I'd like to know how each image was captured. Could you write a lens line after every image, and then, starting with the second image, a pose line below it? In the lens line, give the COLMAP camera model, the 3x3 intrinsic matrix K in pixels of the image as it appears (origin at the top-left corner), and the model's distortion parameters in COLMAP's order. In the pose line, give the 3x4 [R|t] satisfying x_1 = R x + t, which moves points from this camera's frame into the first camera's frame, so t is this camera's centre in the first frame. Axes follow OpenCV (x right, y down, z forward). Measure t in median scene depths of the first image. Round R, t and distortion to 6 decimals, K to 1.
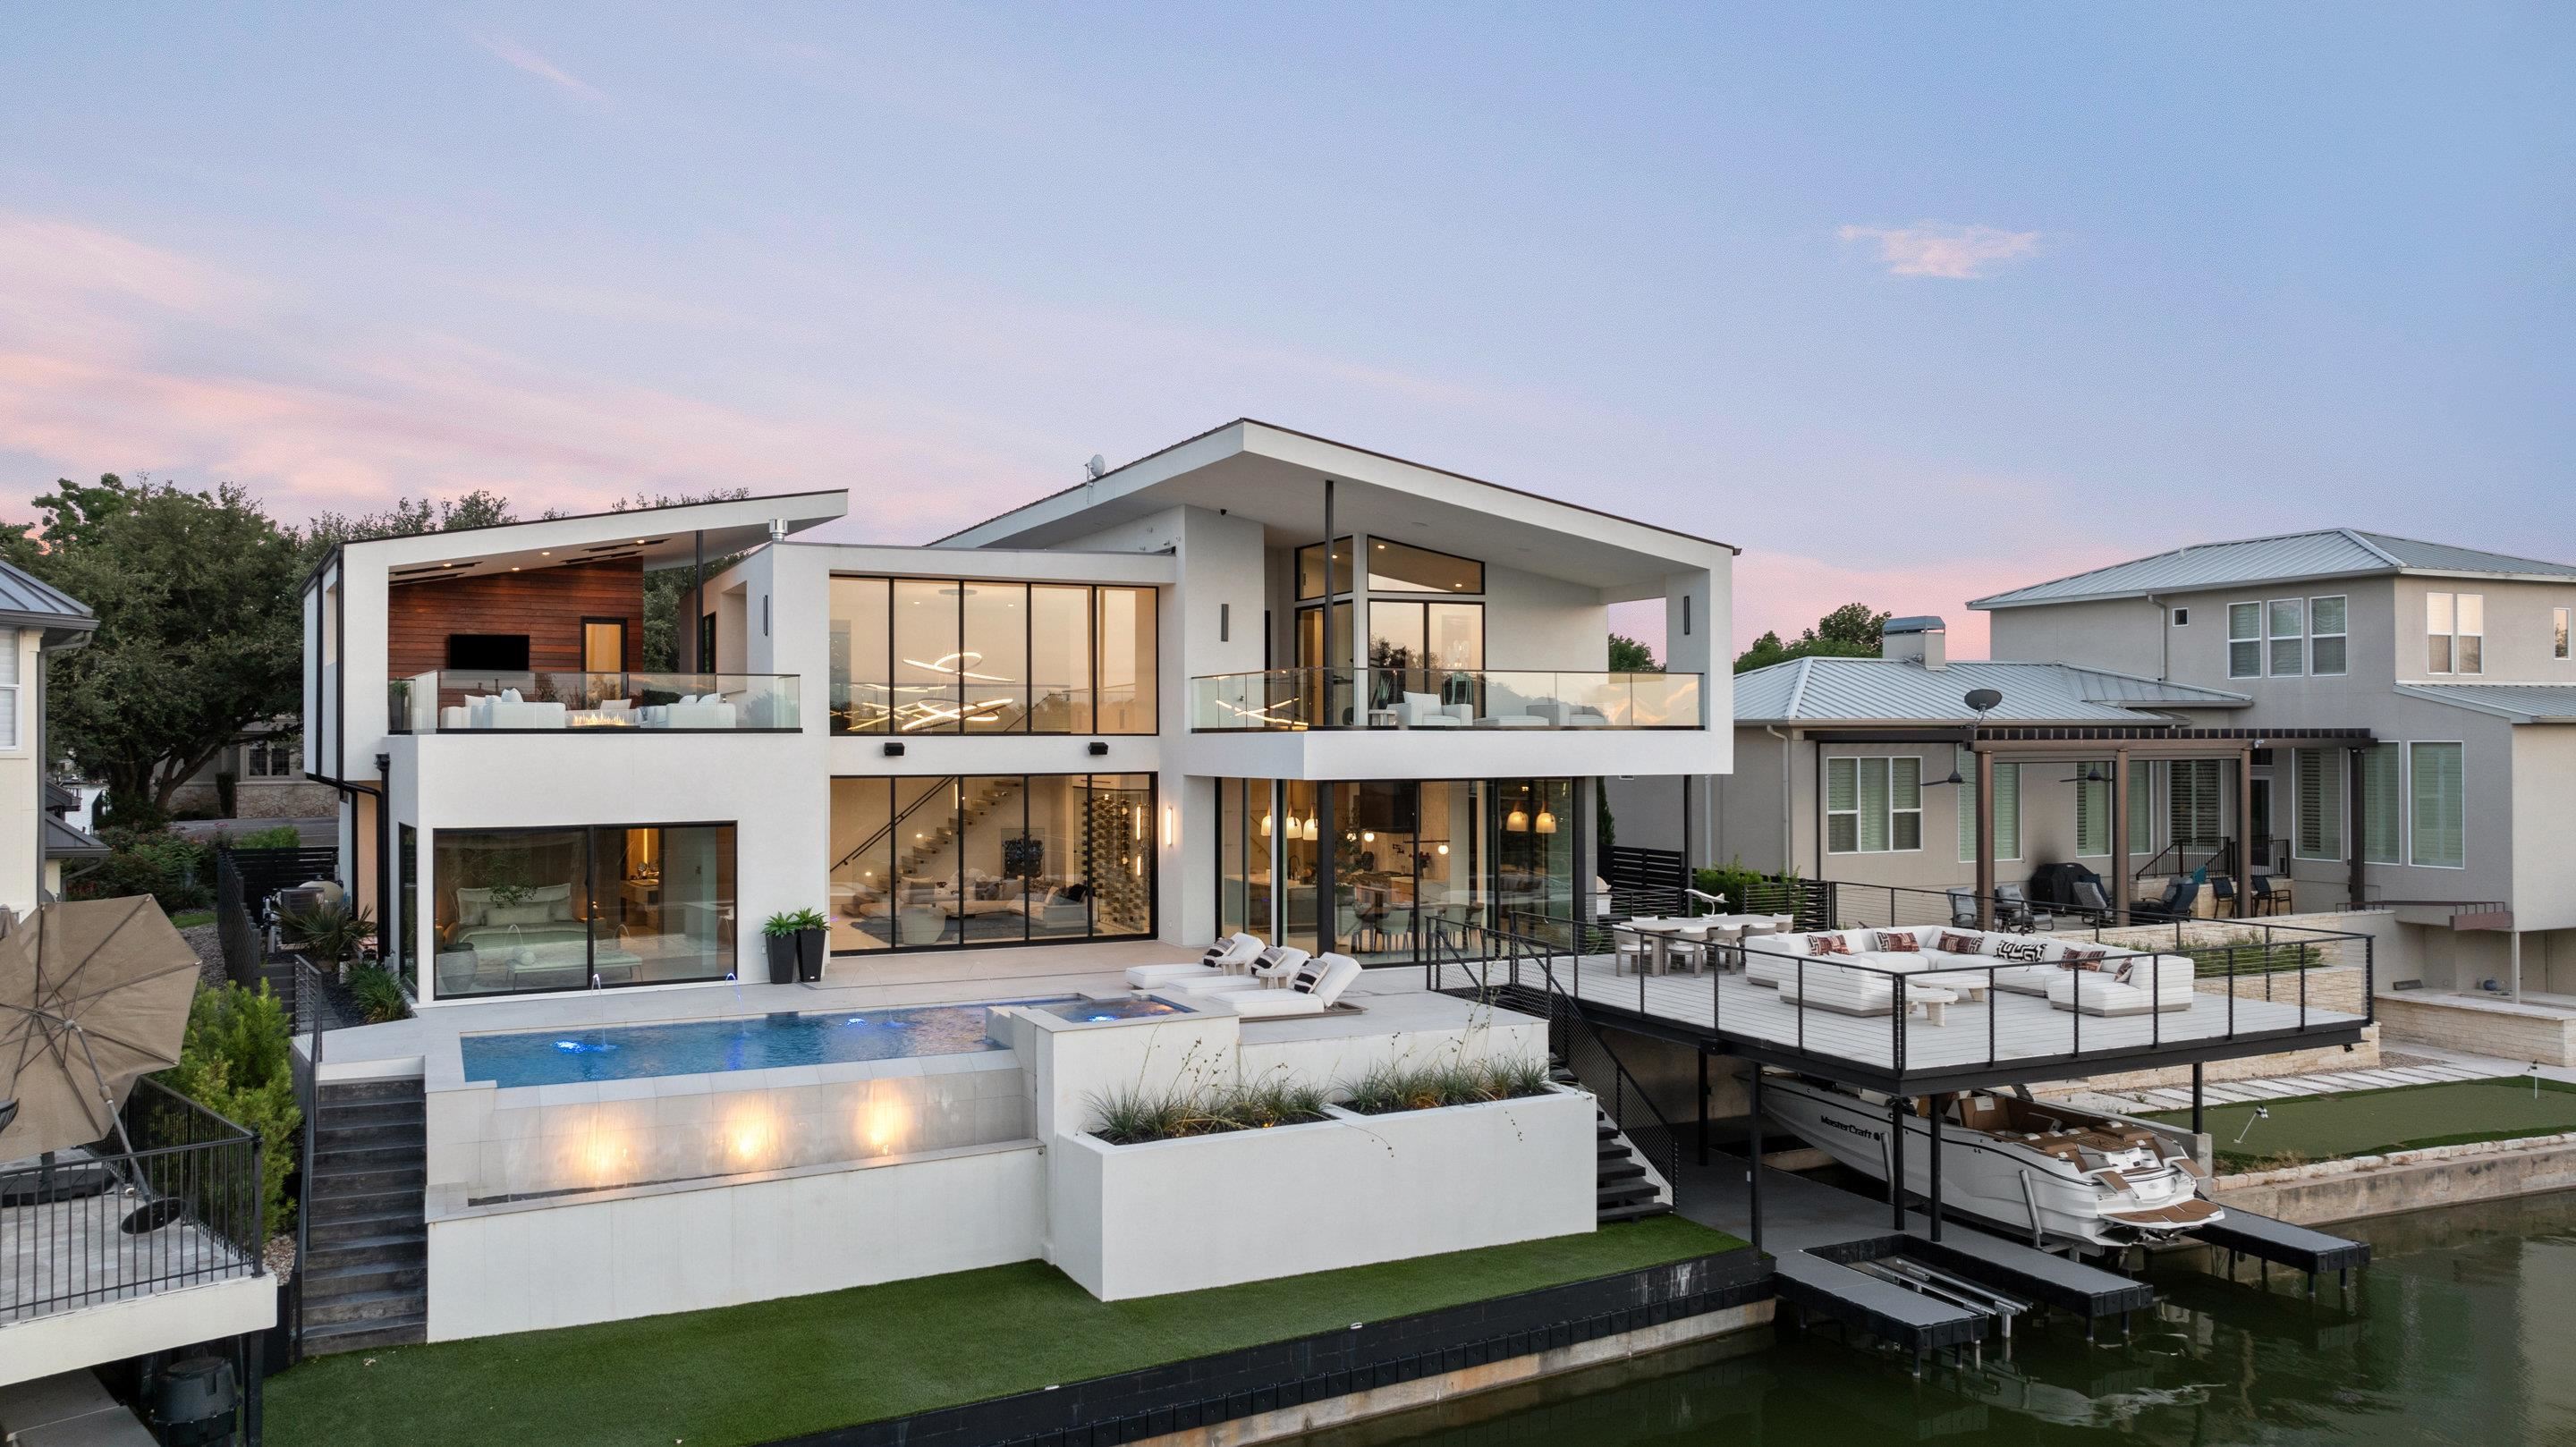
lens RADIAL K [[1853.9, 0, 1288.0], [0, 1853.9, 723.5], [0, 0, 1]] dist [-0.009858, -0.001089]
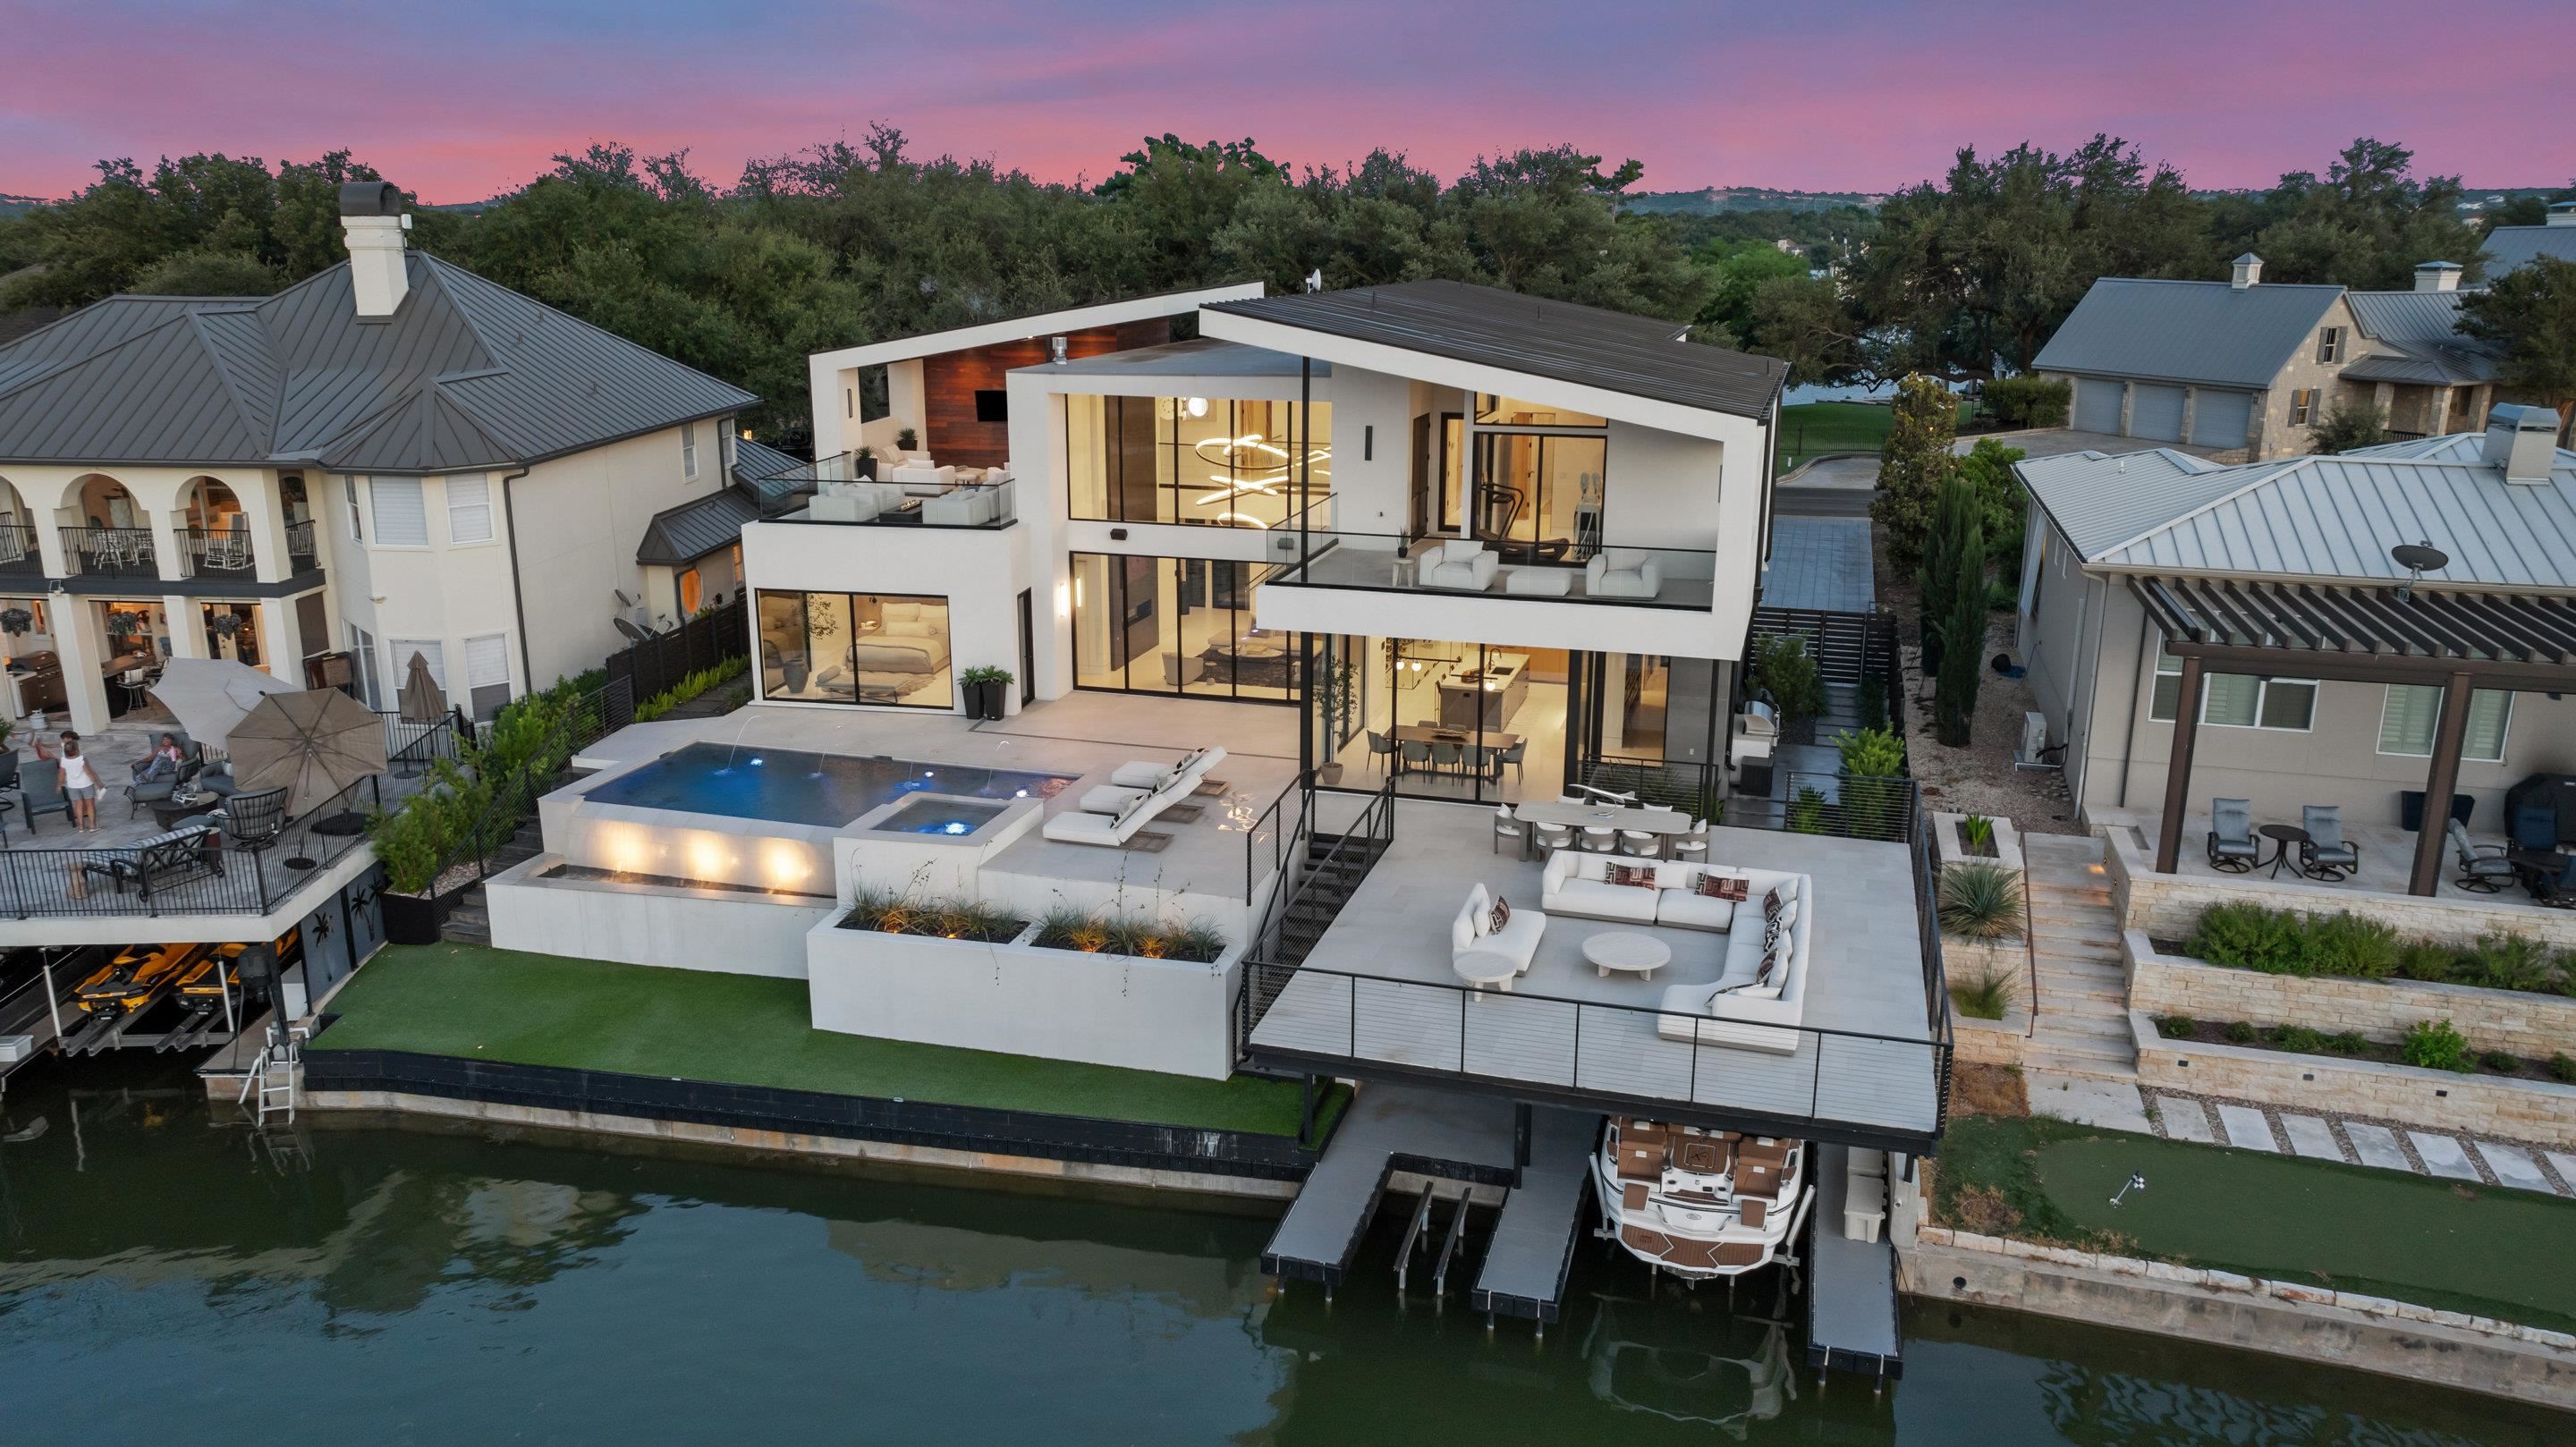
lens RADIAL K [[1789.4, 0, 1288.0], [0, 1789.4, 723.5], [0, 0, 1]] dist [0.001784, -0.001107]
pose [[0.747583, 0.182373, -0.638639, 0.747676], [0.000022, 0.961555, 0.274613, -0.218675], [0.664168, -0.205310, 0.718838, 0.212996]]
